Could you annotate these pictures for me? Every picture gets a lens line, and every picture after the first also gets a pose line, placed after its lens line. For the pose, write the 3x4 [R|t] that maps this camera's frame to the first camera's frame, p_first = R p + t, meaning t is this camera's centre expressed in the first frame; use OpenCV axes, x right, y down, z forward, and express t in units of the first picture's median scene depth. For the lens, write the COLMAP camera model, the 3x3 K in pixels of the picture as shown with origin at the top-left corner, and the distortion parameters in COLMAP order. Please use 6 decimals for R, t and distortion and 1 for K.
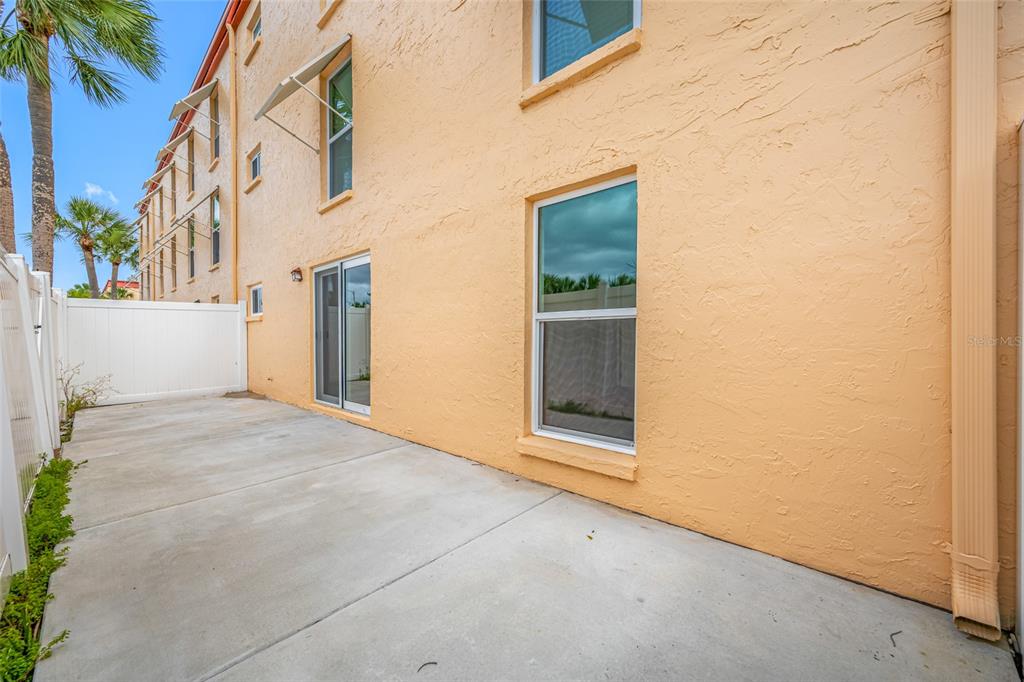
lens RADIAL K [[402.4, 0, 512.3], [0, 402.4, 336.2], [0, 0, 1]] dist [-0.003251, 0.000009]
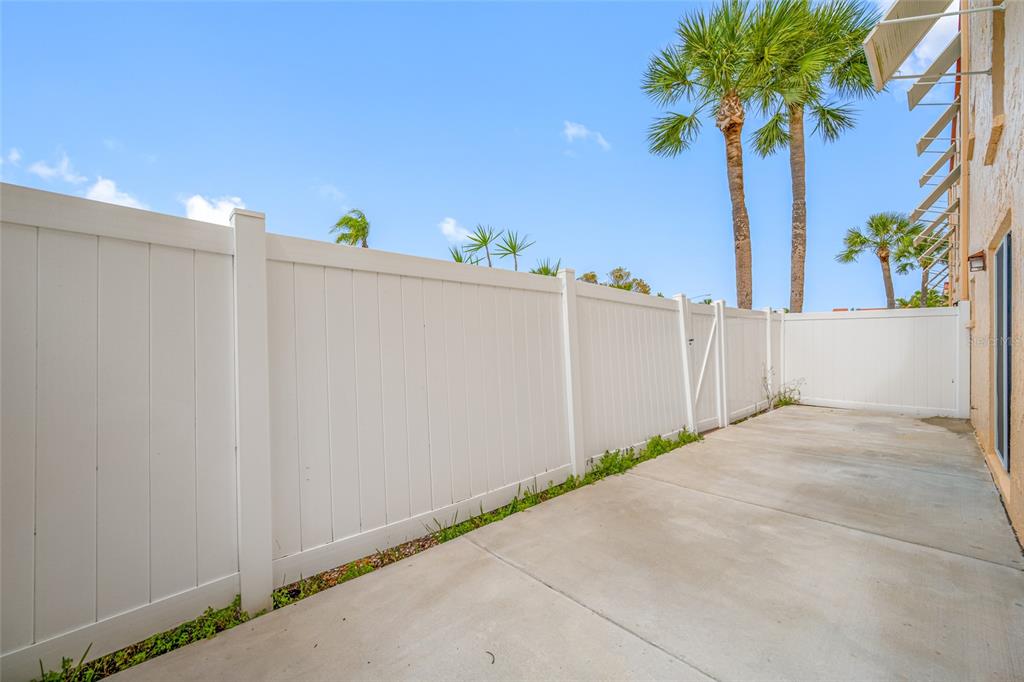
lens RADIAL K [[402.4, 0, 512.3], [0, 402.4, 336.2], [0, 0, 1]] dist [-0.003251, 0.000009]
pose [[-0.063133, -0.002865, -0.998001, 0.395279], [-0.006090, 0.999978, -0.002485, -0.035387], [0.997987, 0.005921, -0.063149, 0.483761]]
